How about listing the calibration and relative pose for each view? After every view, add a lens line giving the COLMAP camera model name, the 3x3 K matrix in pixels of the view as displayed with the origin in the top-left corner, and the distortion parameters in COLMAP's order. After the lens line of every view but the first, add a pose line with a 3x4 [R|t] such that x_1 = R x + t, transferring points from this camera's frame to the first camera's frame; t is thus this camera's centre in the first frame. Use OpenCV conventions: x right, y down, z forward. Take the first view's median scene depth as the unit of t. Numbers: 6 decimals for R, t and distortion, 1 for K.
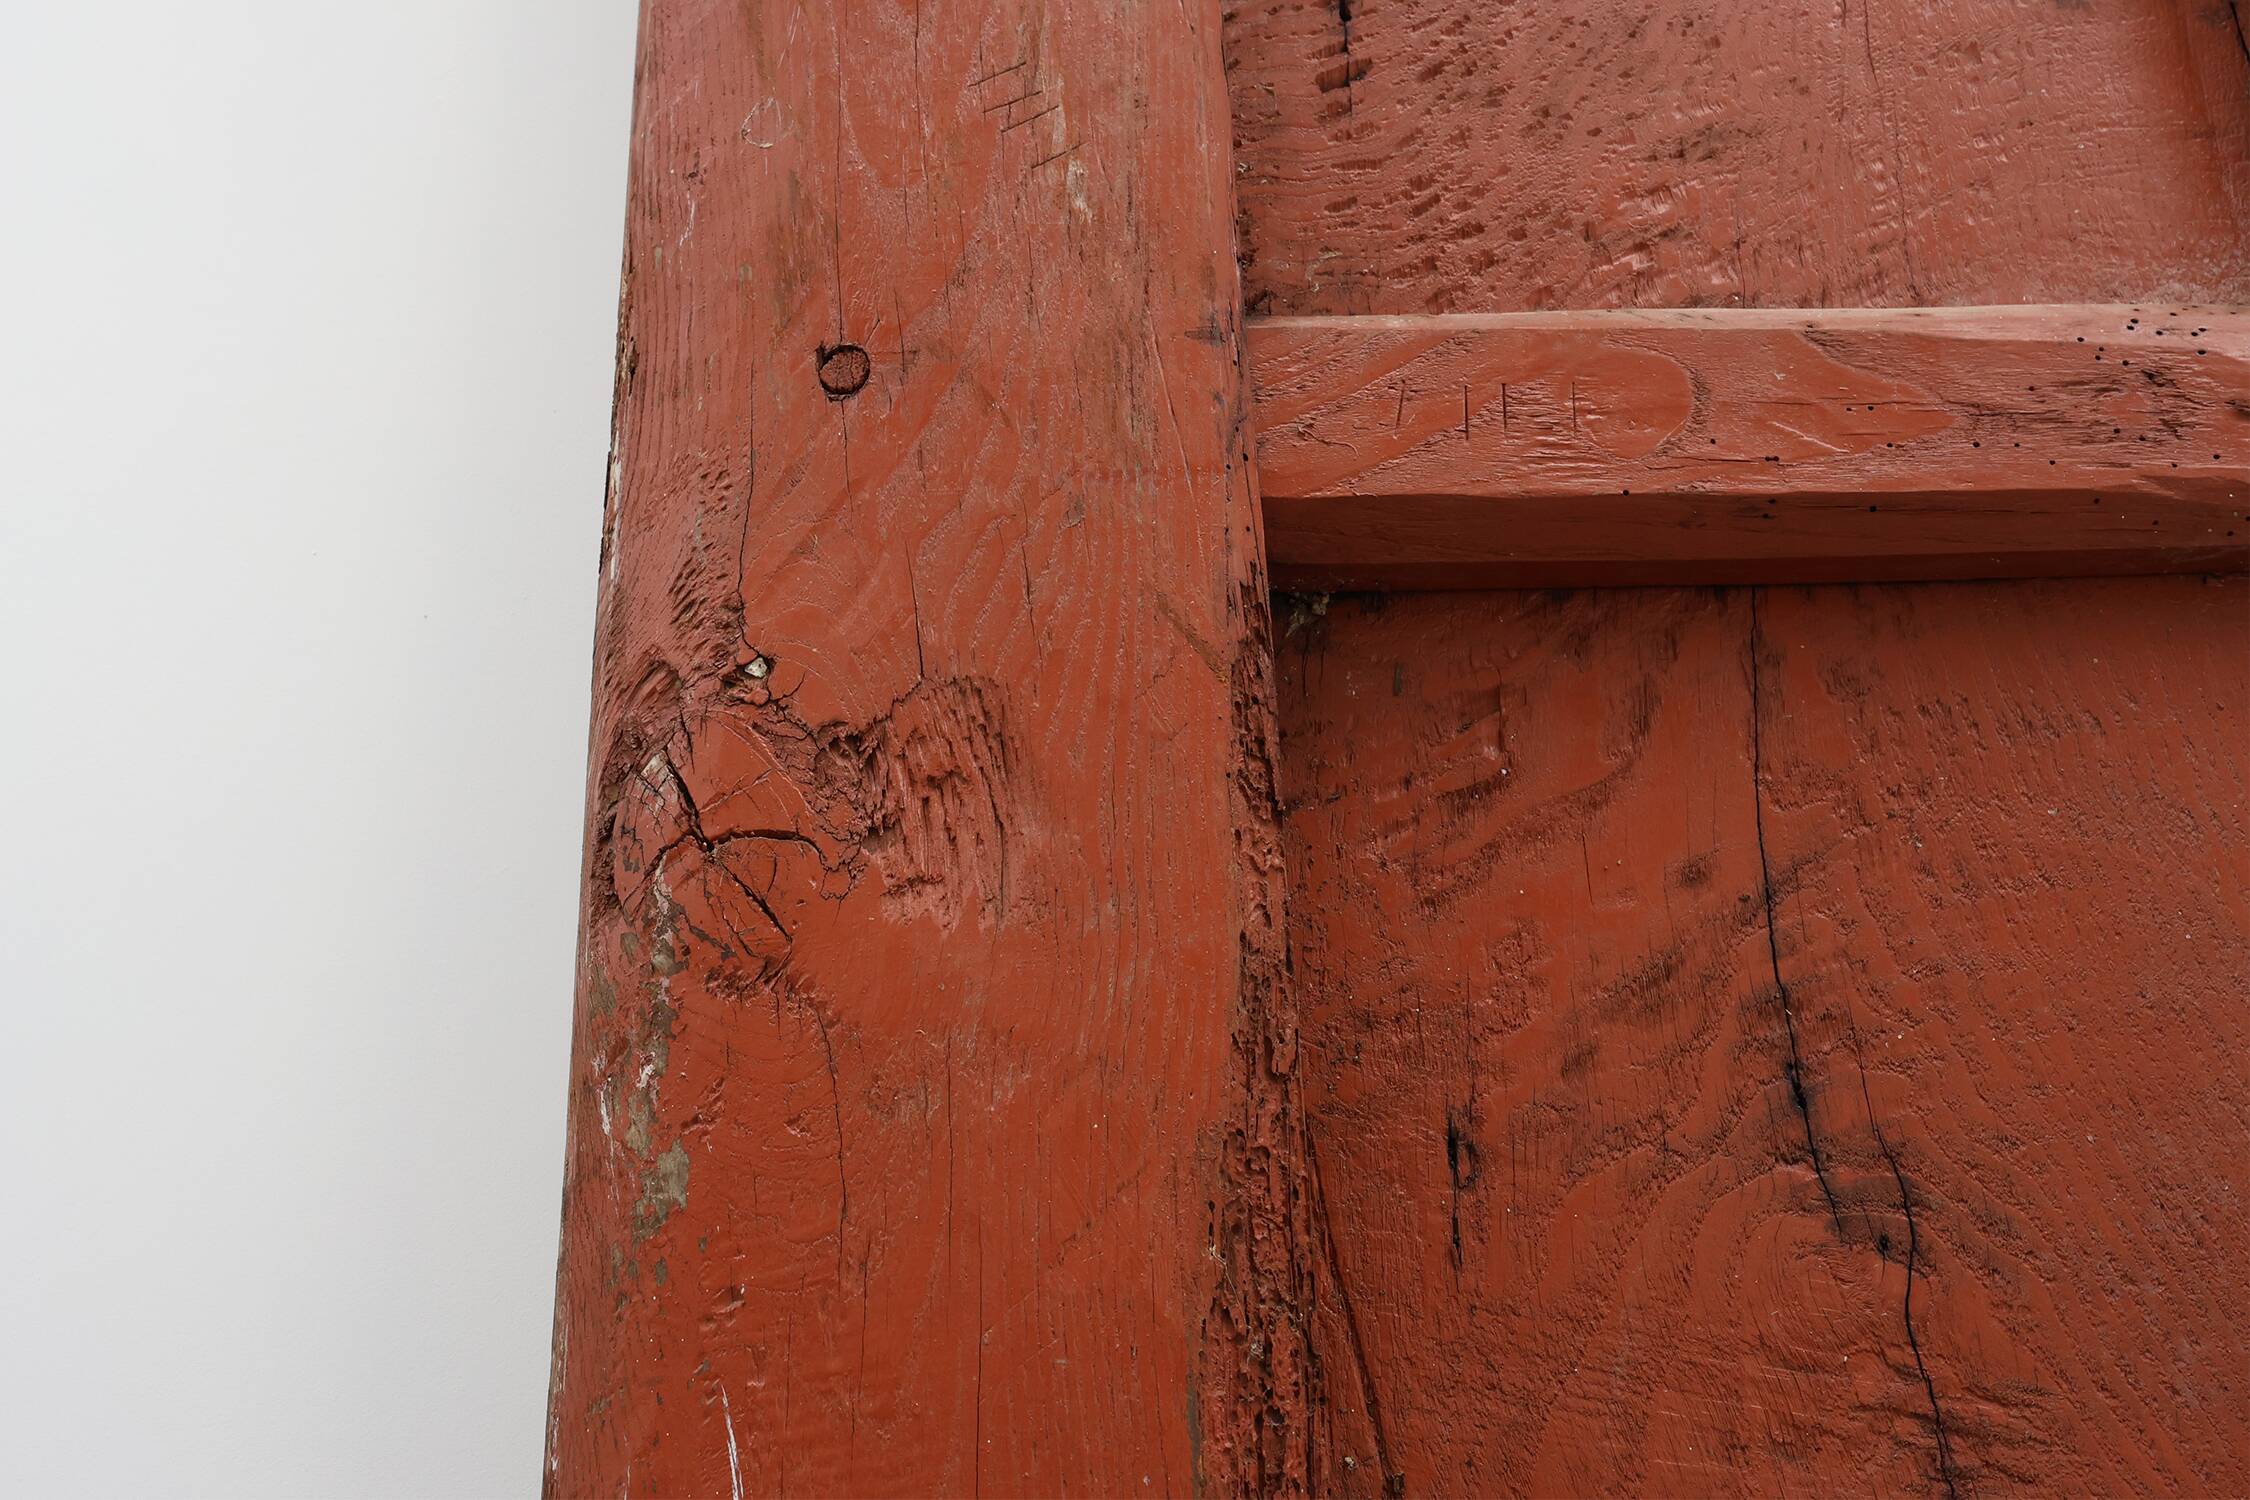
lens RADIAL K [[2005.1, 0, 840.4], [0, 2005.1, 578.7], [0, 0, 1]] dist [-0.002612, -0.007589]
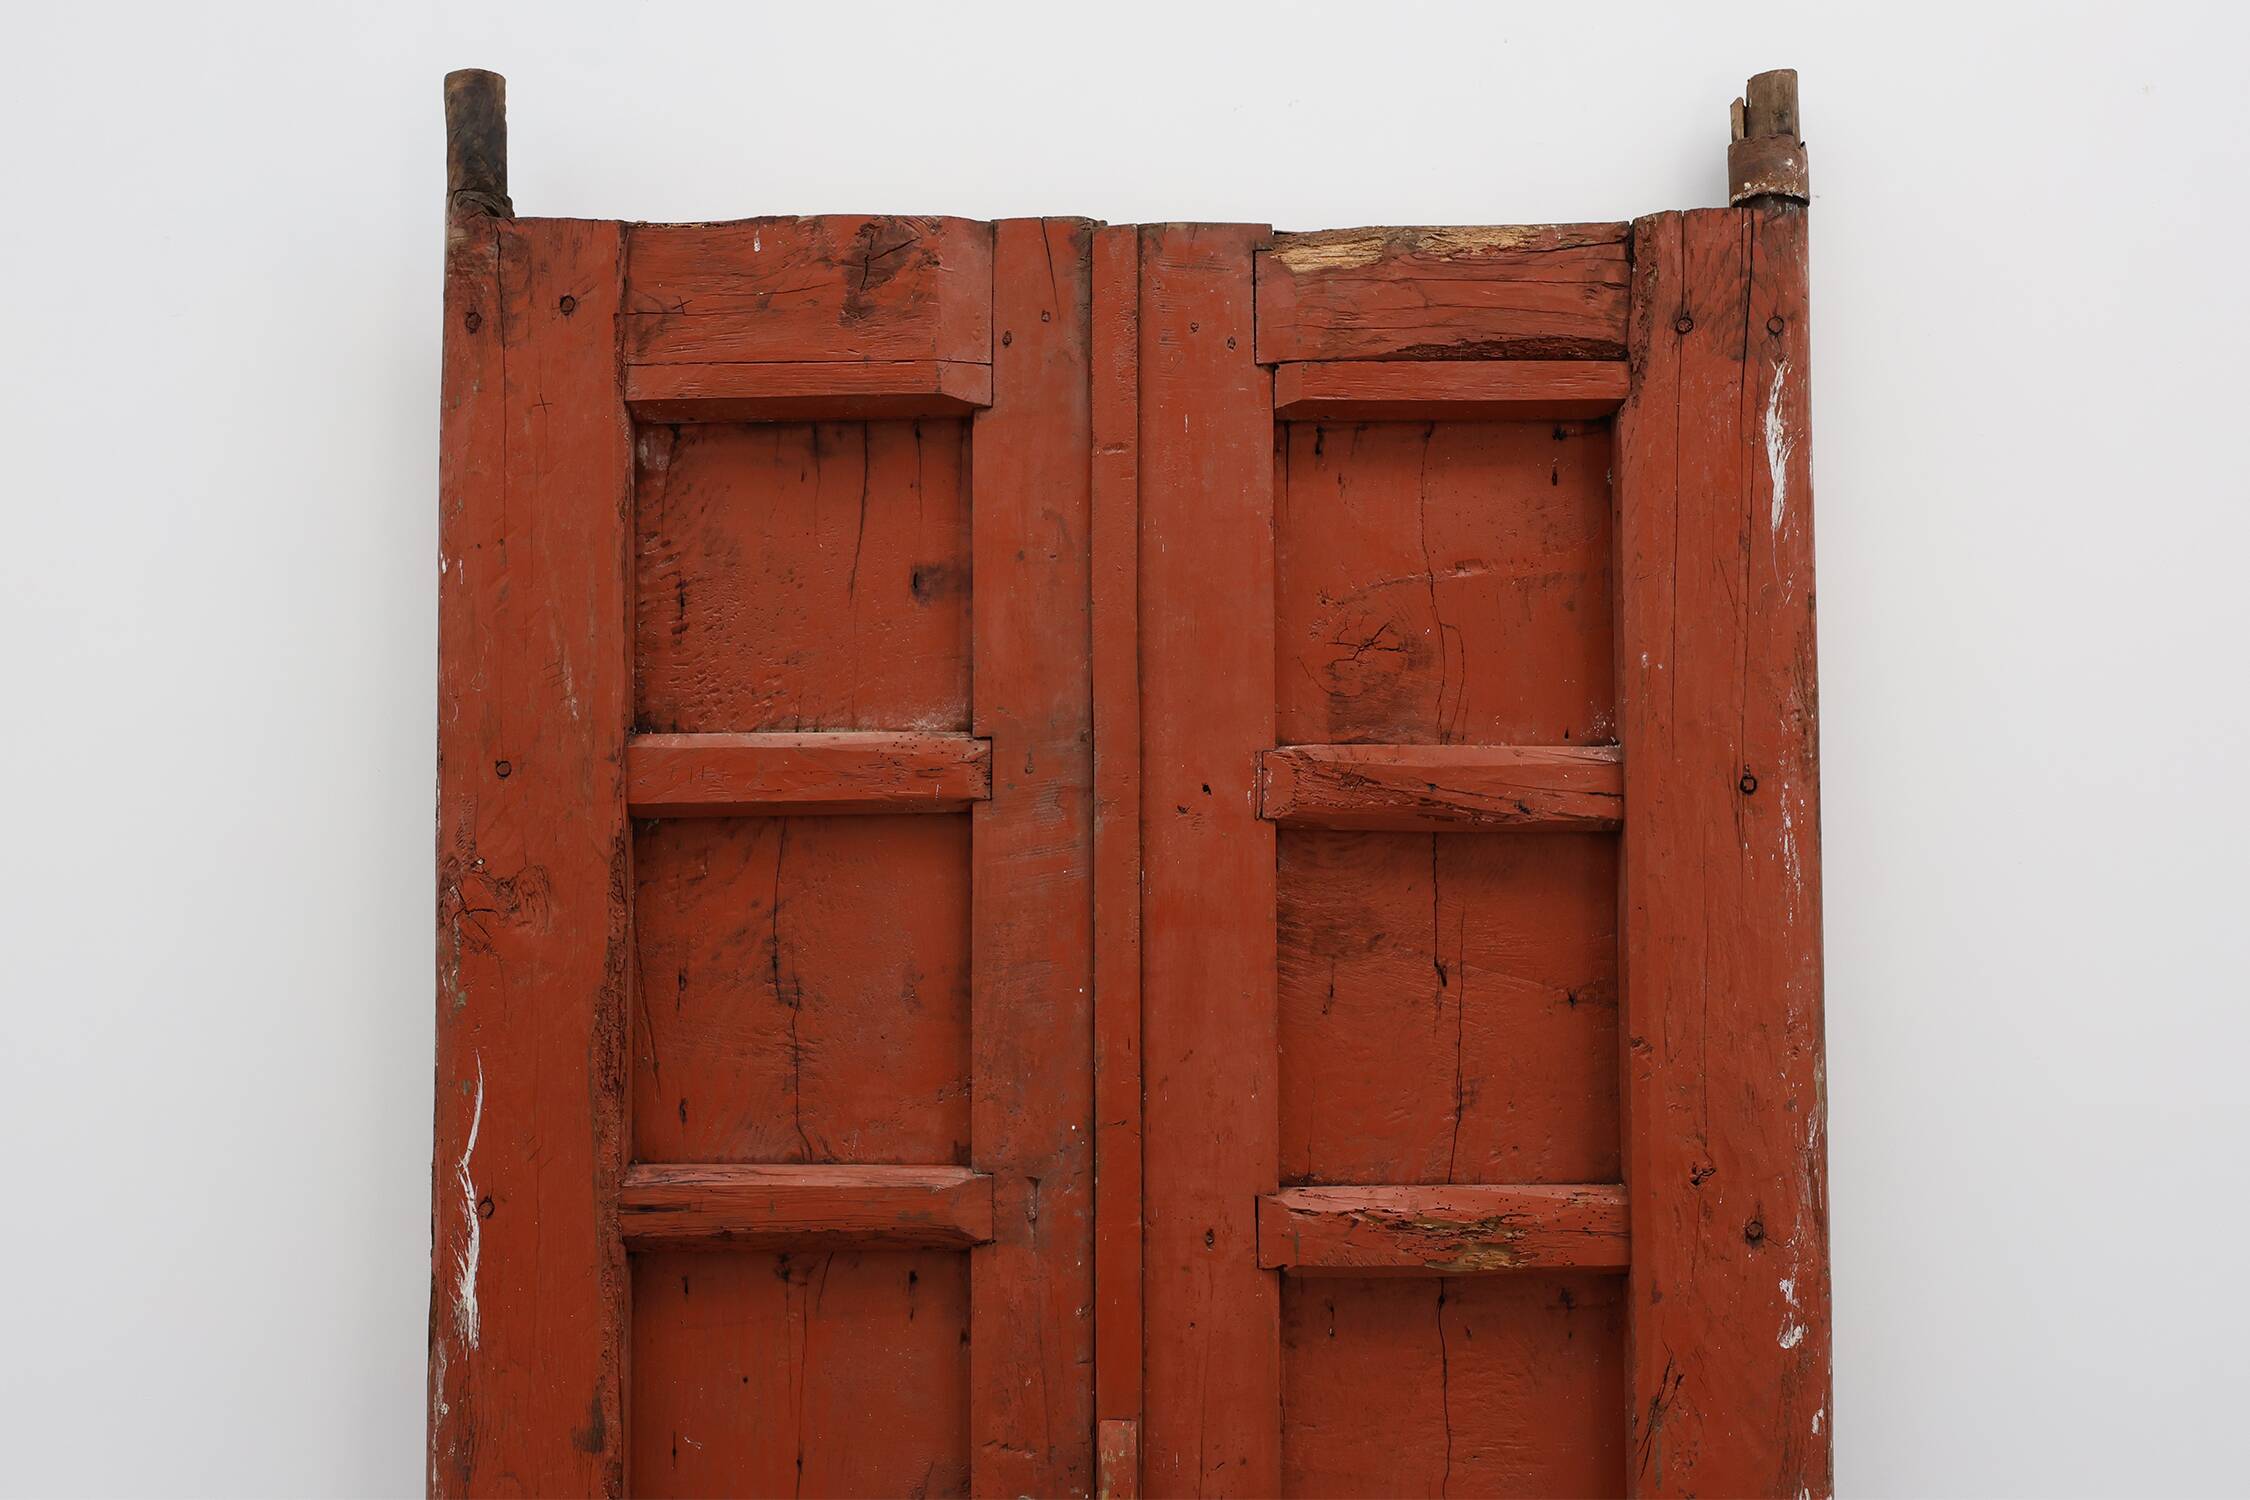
lens RADIAL K [[2458.4, 0, 1058.0], [0, 2458.4, 724.3], [0, 0, 1]] dist [0.006747, -0.018656]
pose [[0.998909, -0.013399, 0.044746, 0.799903], [-0.003240, 0.935789, 0.352546, -1.745314], [-0.046597, -0.352307, 0.934724, -3.083016]]
